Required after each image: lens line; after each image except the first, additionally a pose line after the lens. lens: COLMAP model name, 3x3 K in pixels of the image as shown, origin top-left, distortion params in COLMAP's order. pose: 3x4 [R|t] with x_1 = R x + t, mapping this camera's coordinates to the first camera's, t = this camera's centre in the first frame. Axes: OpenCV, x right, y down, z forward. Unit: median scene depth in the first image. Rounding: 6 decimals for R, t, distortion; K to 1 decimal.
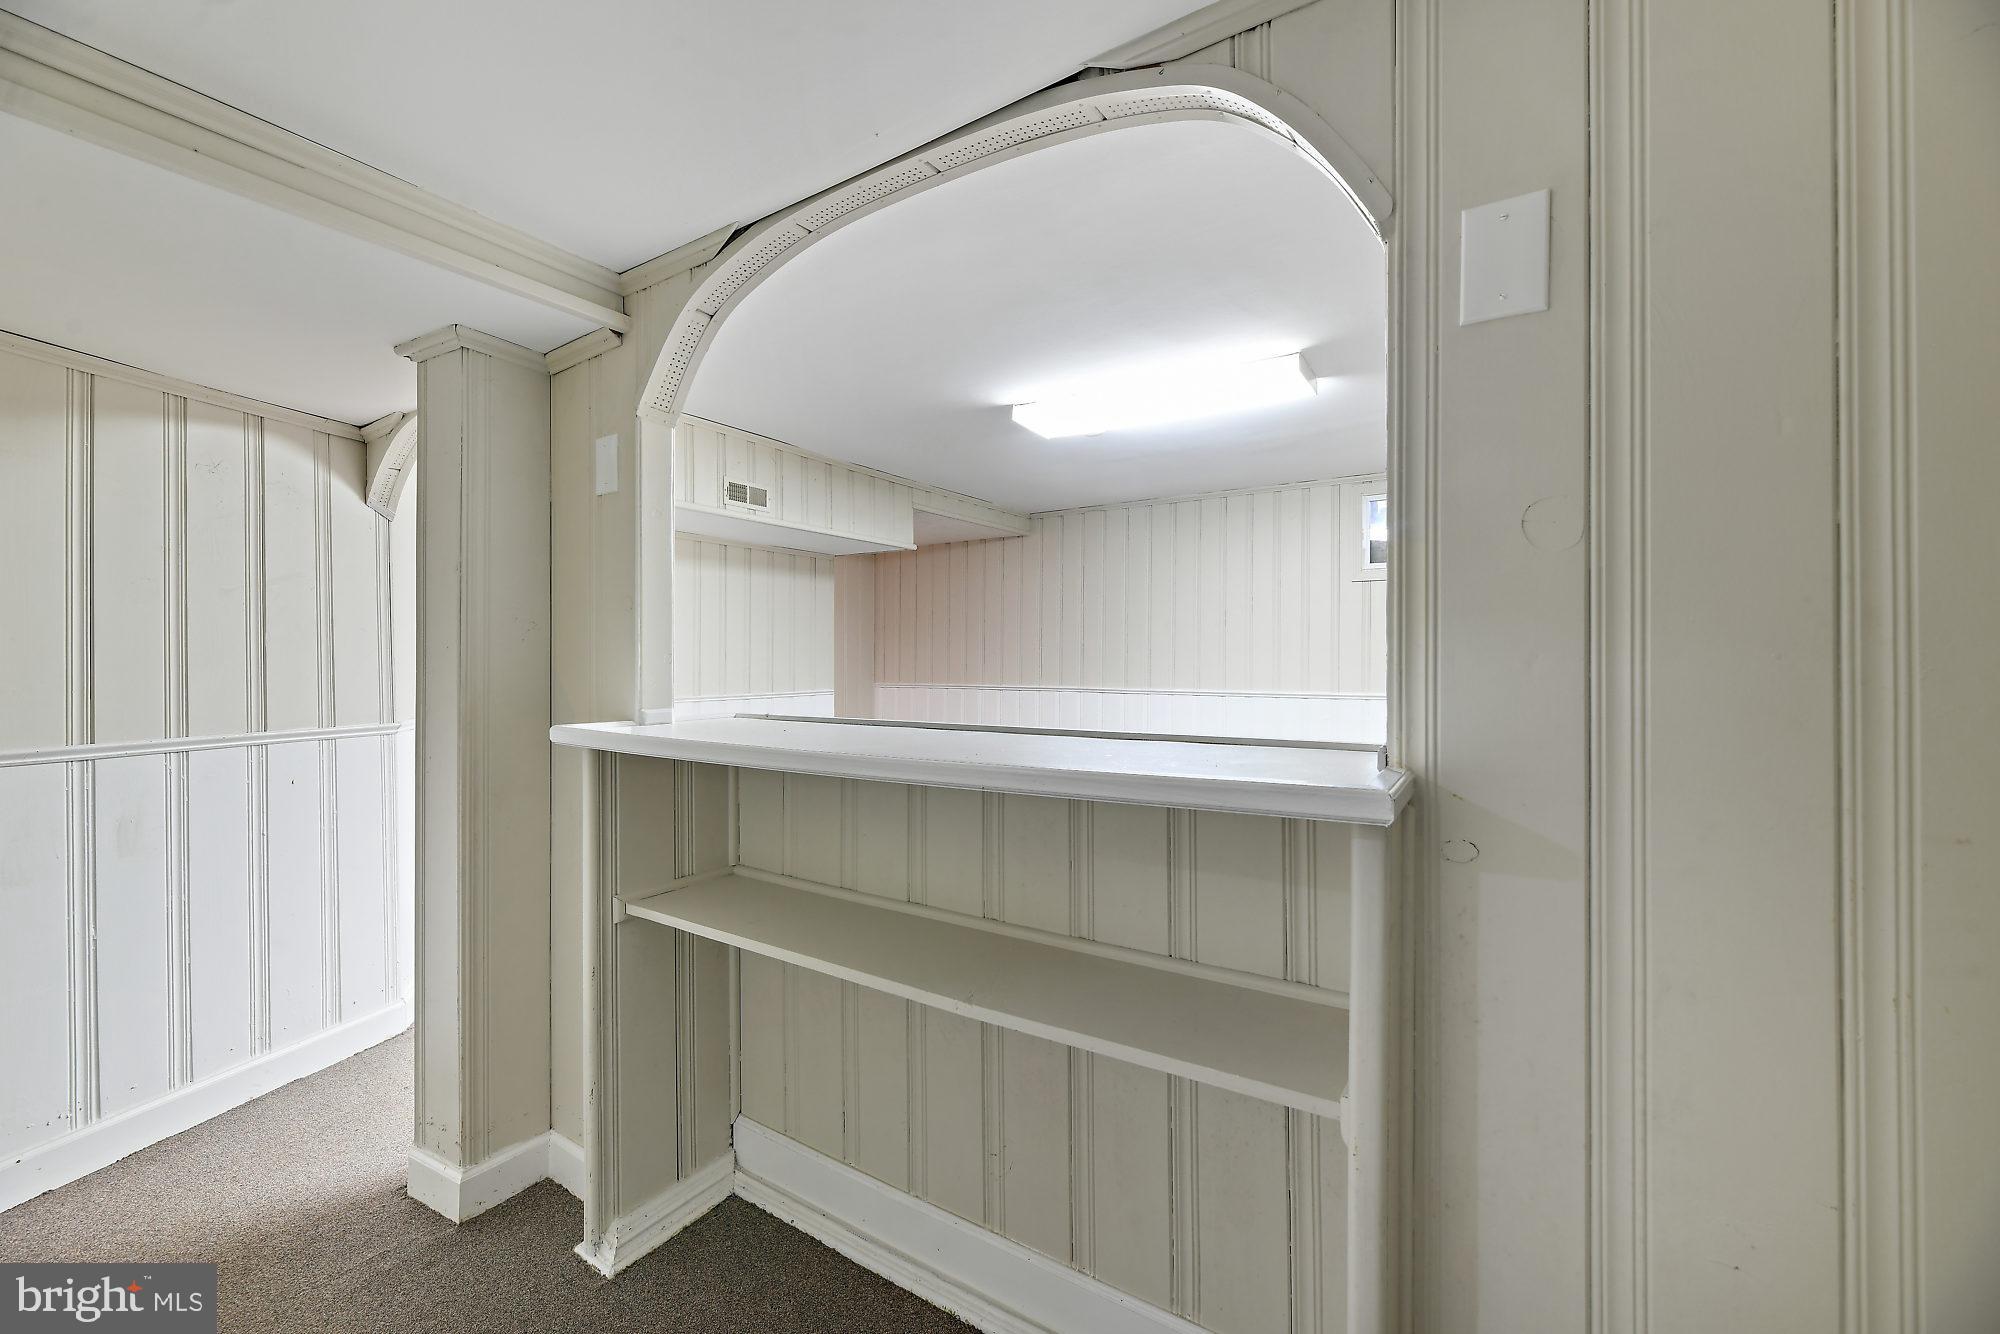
lens RADIAL K [[801.8, 0, 997.5], [0, 801.8, 667.6], [0, 0, 1]] dist [-0.009793, -0.000439]
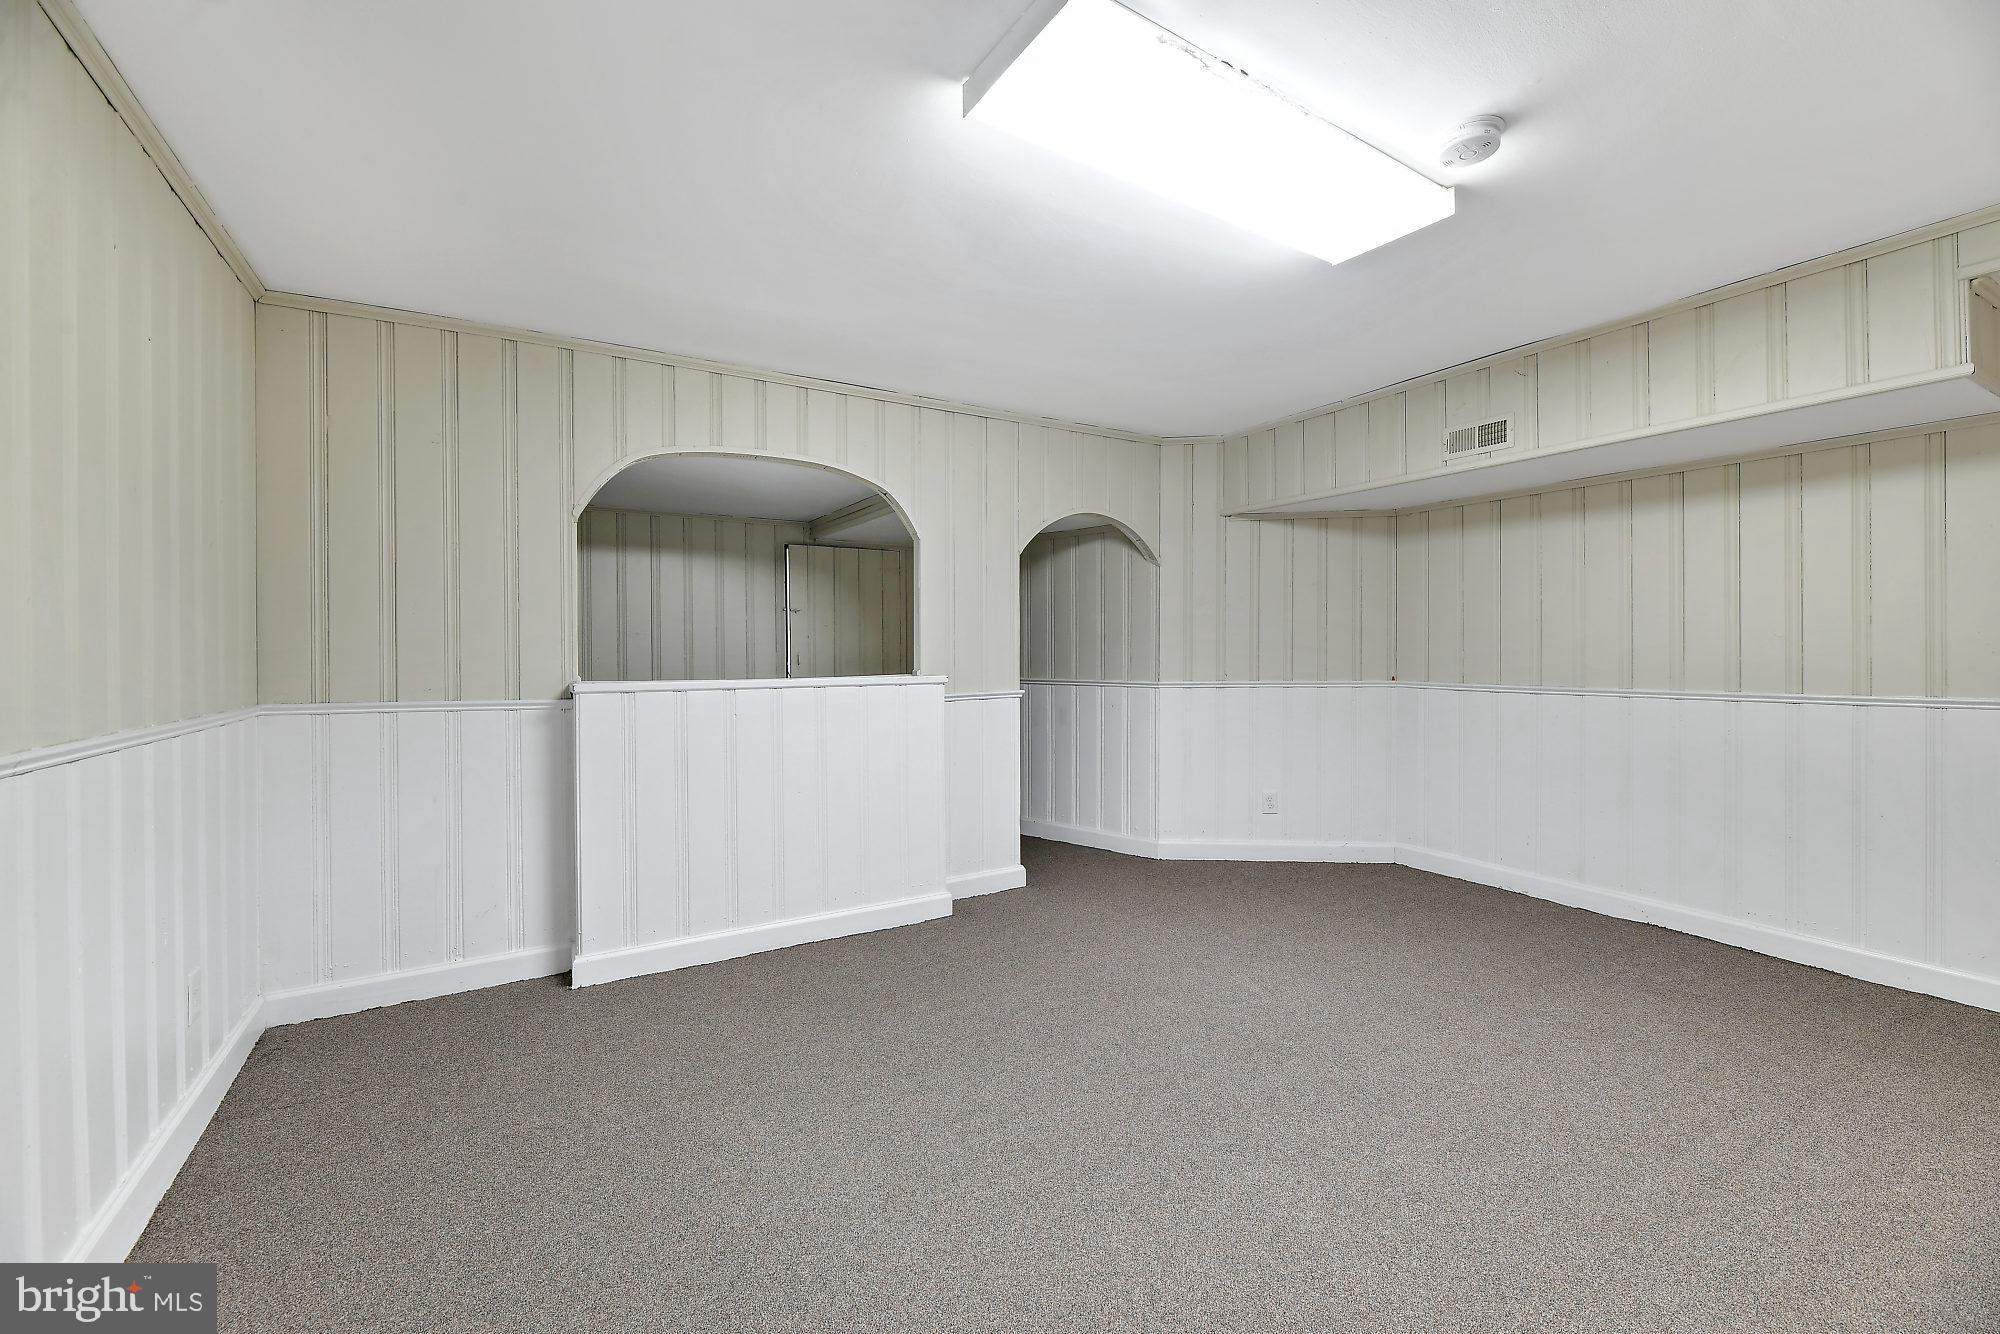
lens RADIAL K [[801.8, 0, 990.4], [0, 801.8, 648.8], [0, 0, 1]] dist [-0.009793, -0.000439]
pose [[-0.449324, 0.003967, -0.893360, 0.511770], [-0.003187, 0.999977, 0.006044, -0.002558], [0.893363, 0.005563, -0.449301, 0.737051]]
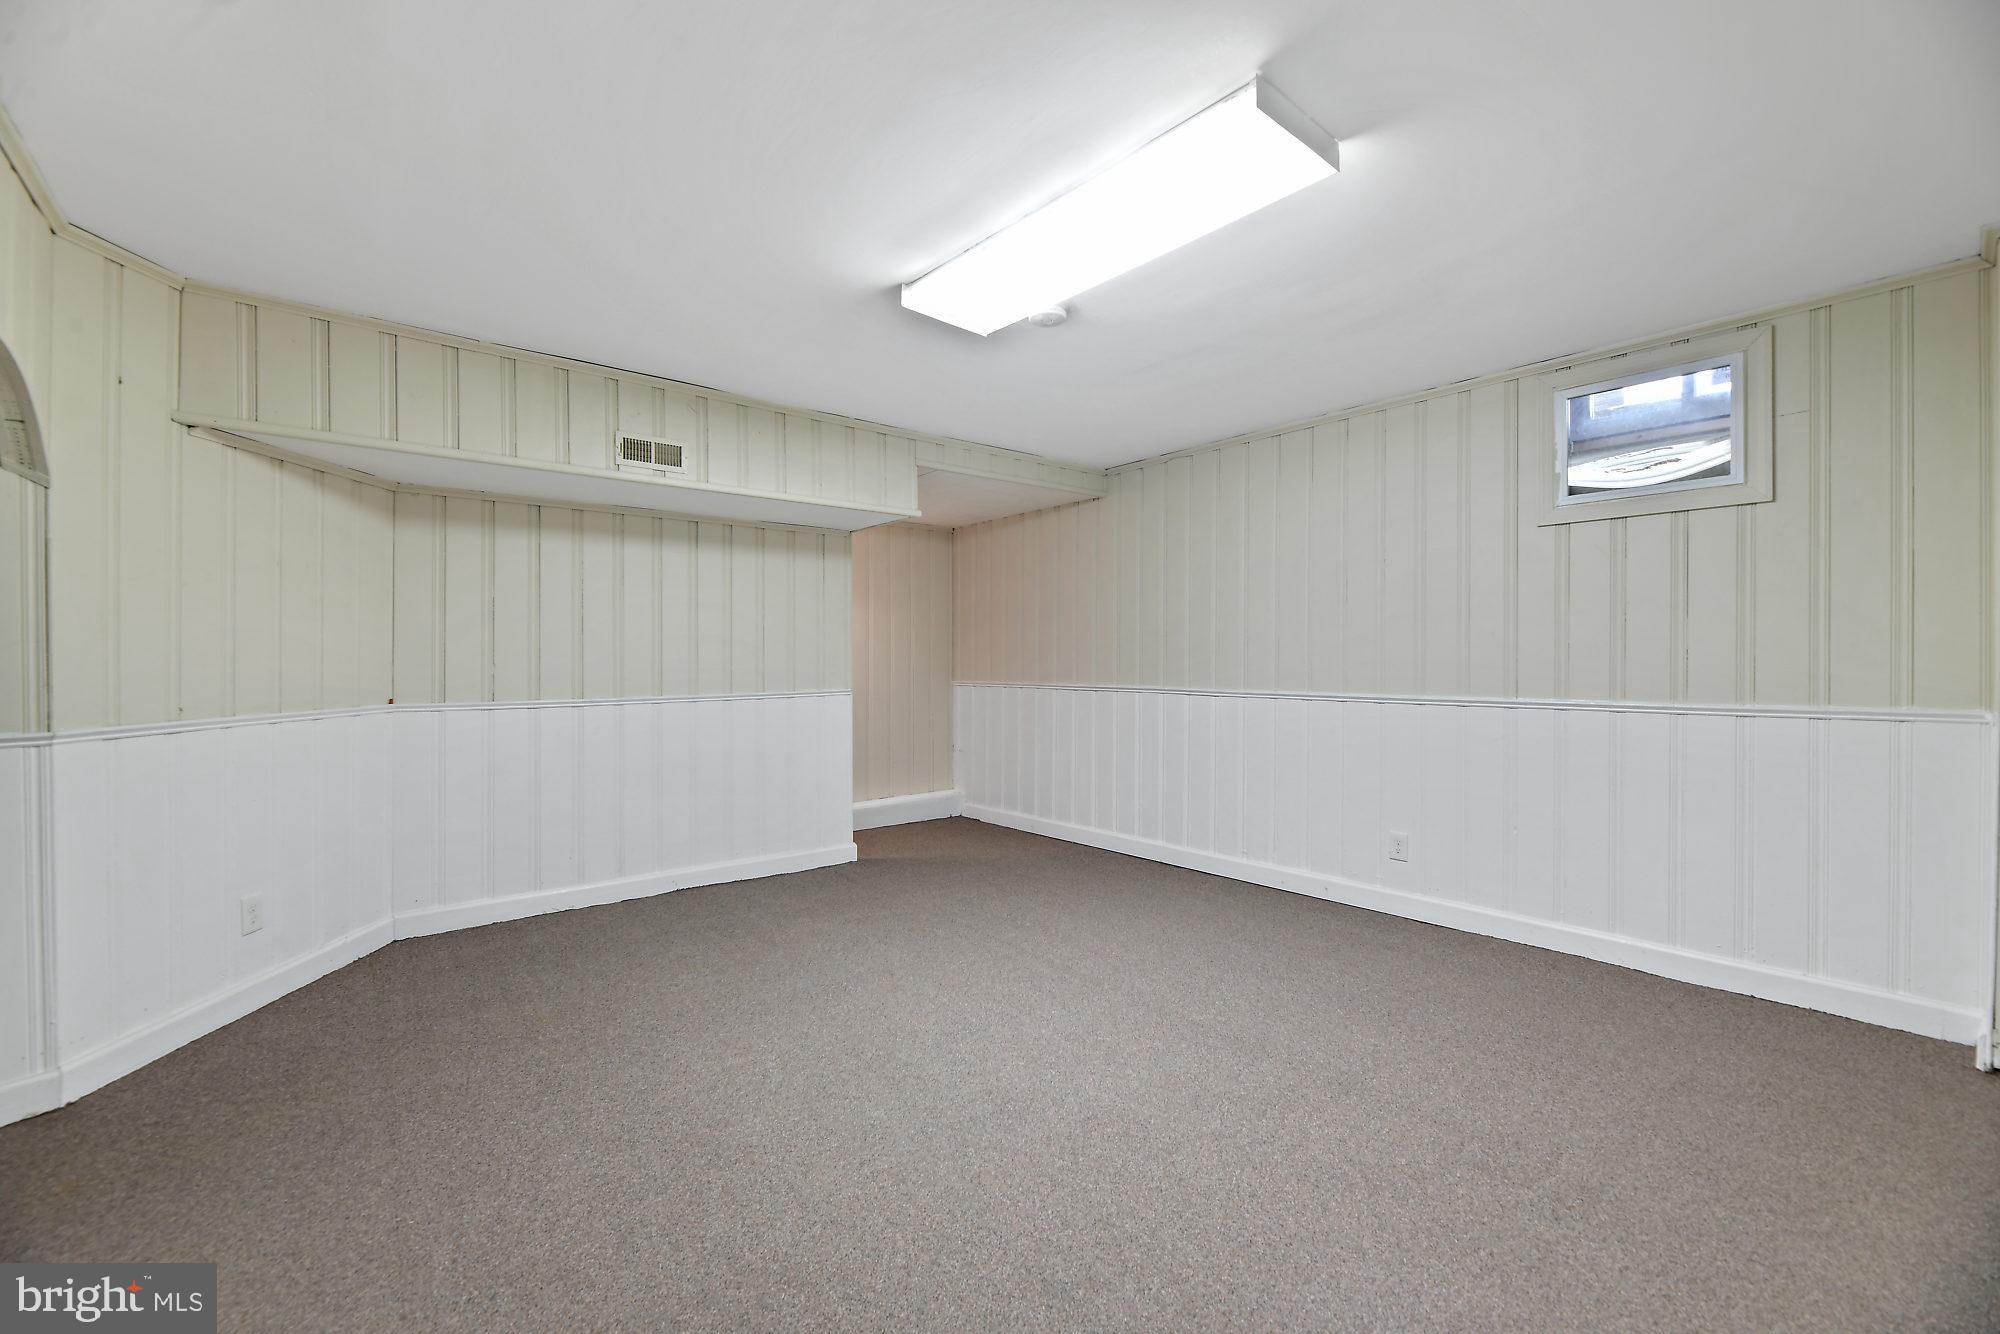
lens RADIAL K [[801.8, 0, 1001.3], [0, 801.8, 664.6], [0, 0, 1]] dist [-0.009793, -0.000439]
pose [[0.950684, -0.003022, -0.310146, 0.230074], [0.001793, 0.999989, -0.004245, 0.006314], [0.310155, 0.003480, 0.950680, 0.259217]]
